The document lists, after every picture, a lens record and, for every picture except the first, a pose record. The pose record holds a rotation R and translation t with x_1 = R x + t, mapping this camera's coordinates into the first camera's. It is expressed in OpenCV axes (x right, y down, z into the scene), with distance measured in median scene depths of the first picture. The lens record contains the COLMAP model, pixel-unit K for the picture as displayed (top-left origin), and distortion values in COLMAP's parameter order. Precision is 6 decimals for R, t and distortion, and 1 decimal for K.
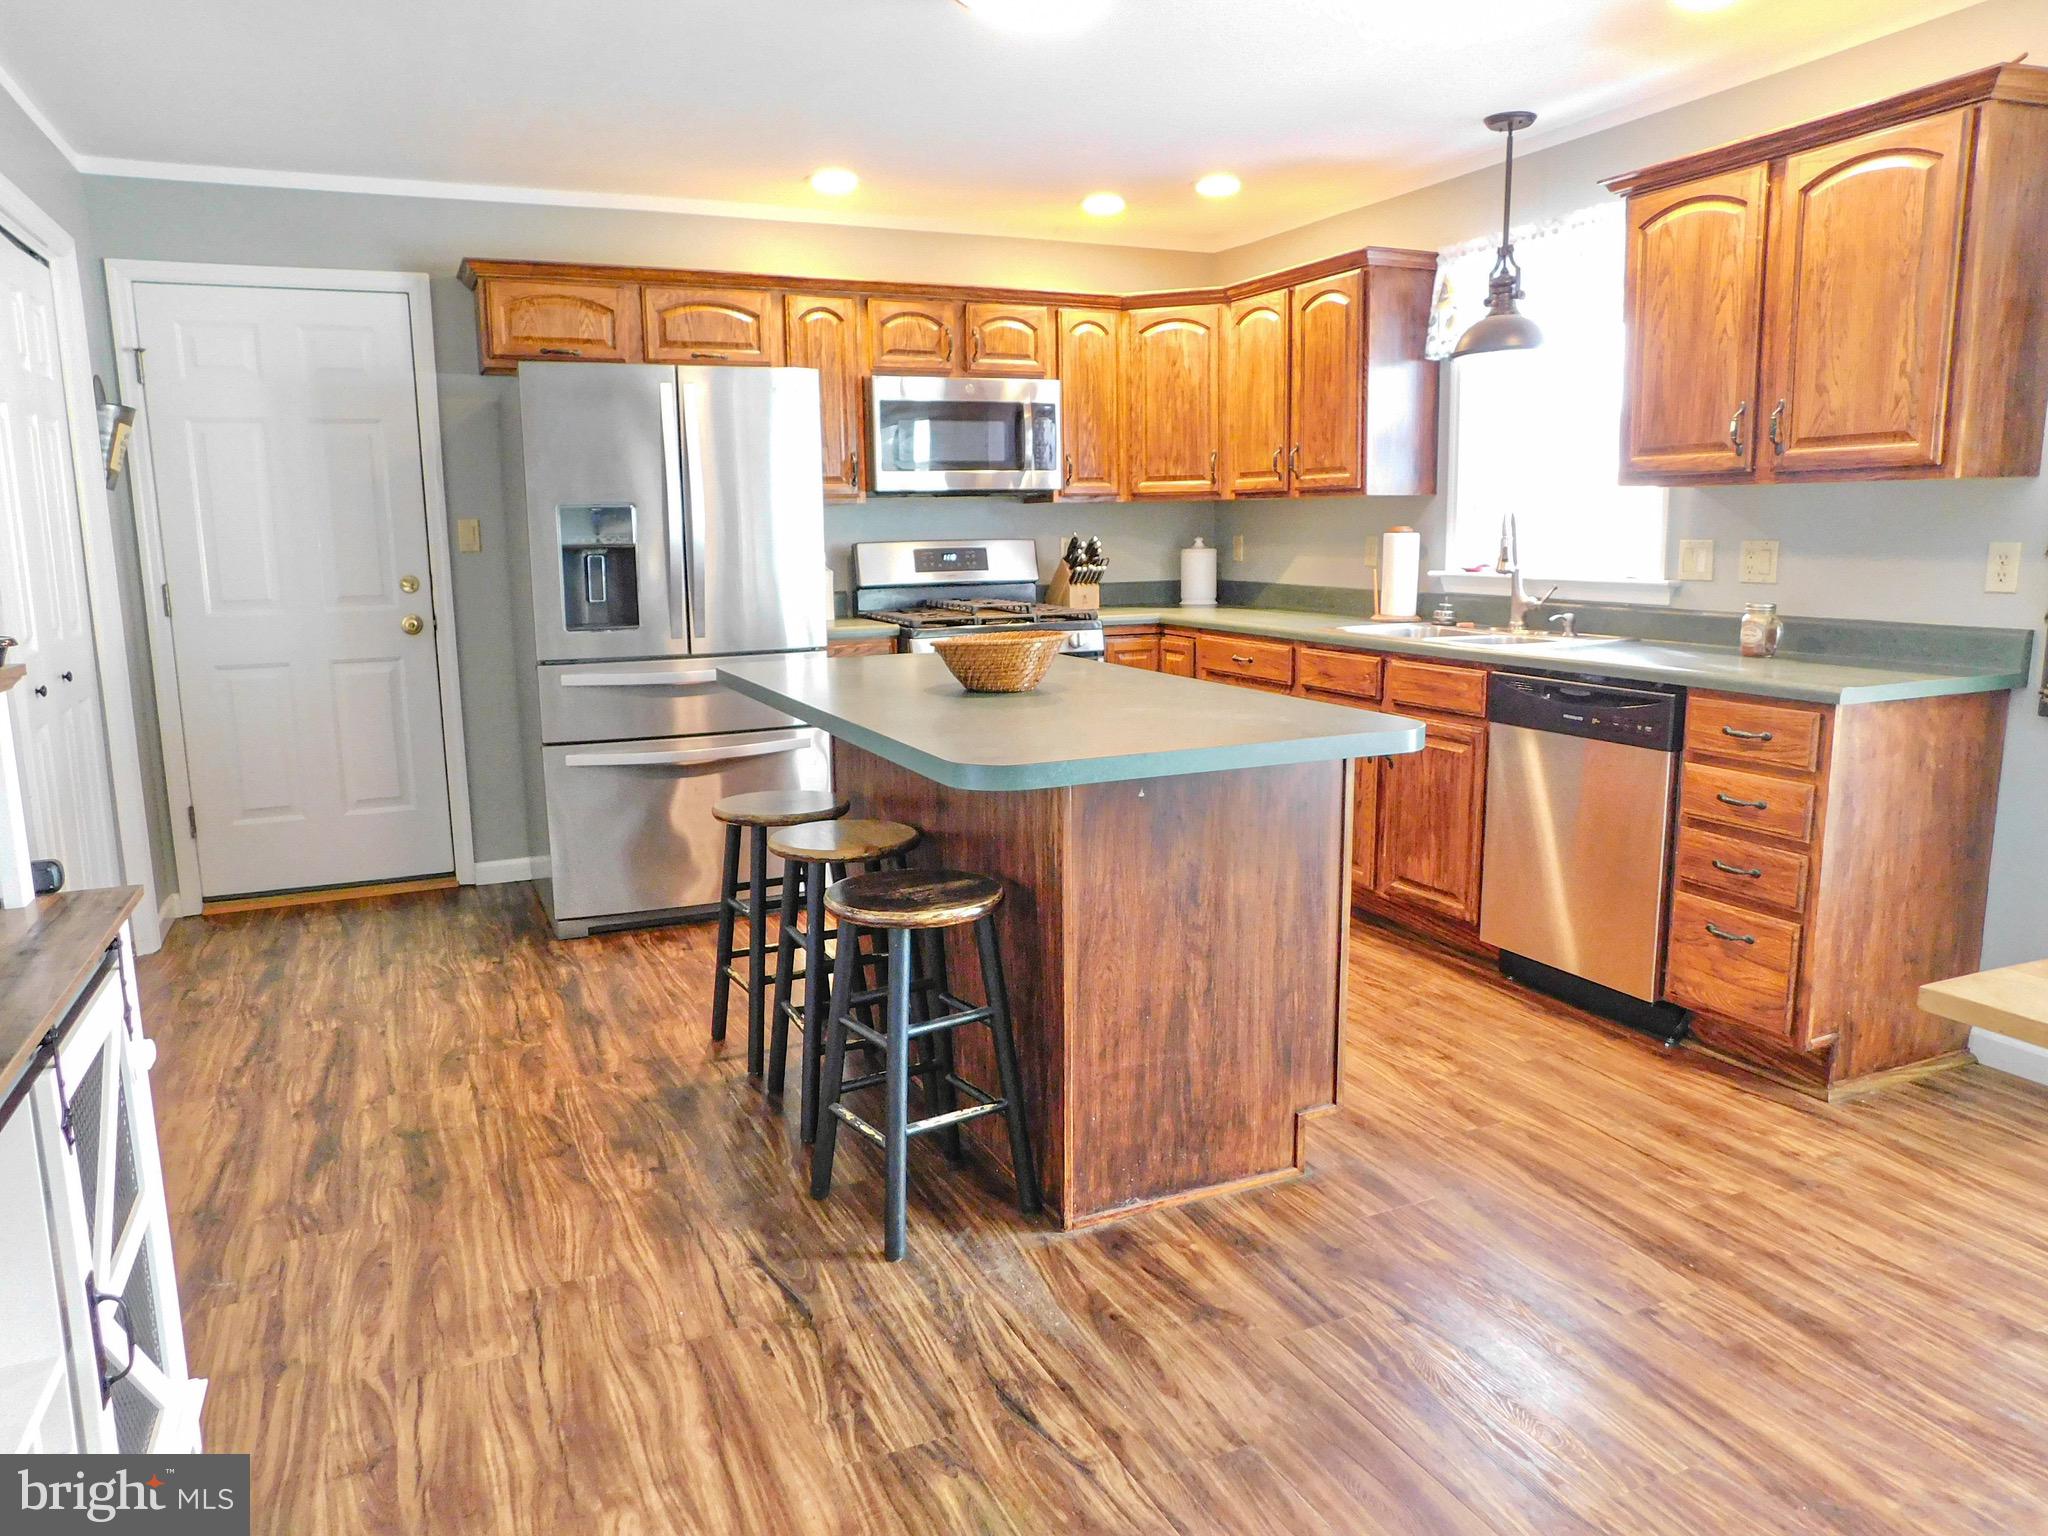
lens RADIAL K [[1410.9, 0, 1025.6], [0, 1410.9, 771.0], [0, 0, 1]] dist [-0.071039, 0.065317]
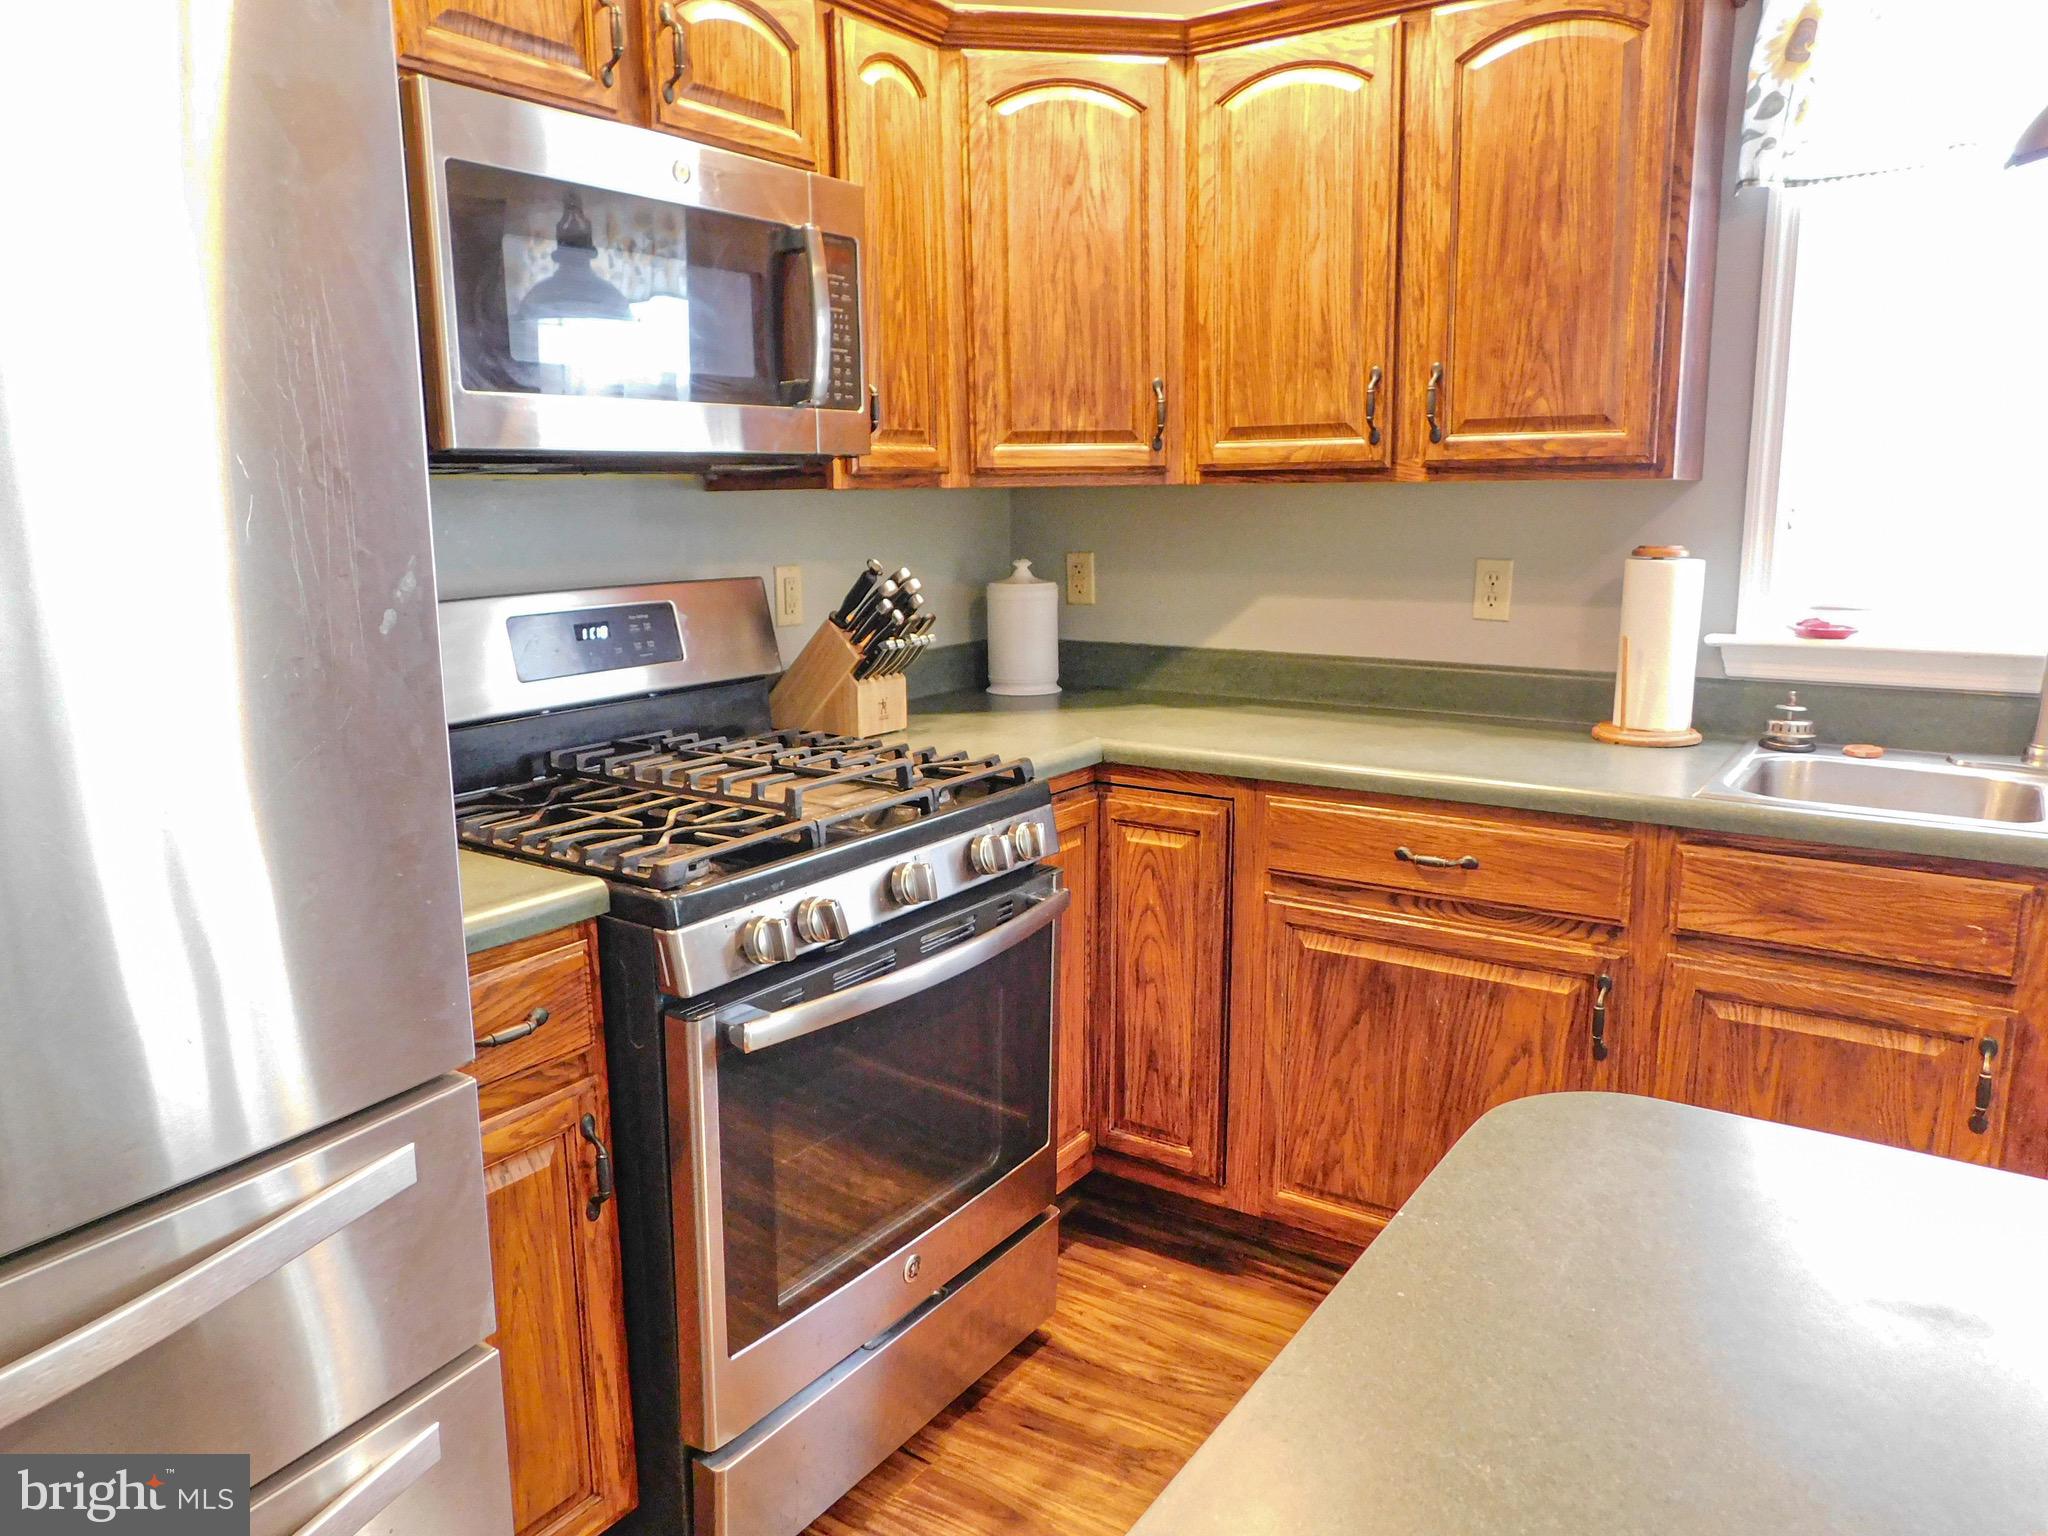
lens RADIAL K [[1410.9, 0, 1025.6], [0, 1410.9, 771.0], [0, 0, 1]] dist [-0.071039, 0.065317]
pose [[0.856771, -0.095845, 0.506711, -0.192136], [0.090702, 0.995267, 0.034892, -0.151914], [-0.507657, 0.016065, 0.861409, 0.796524]]
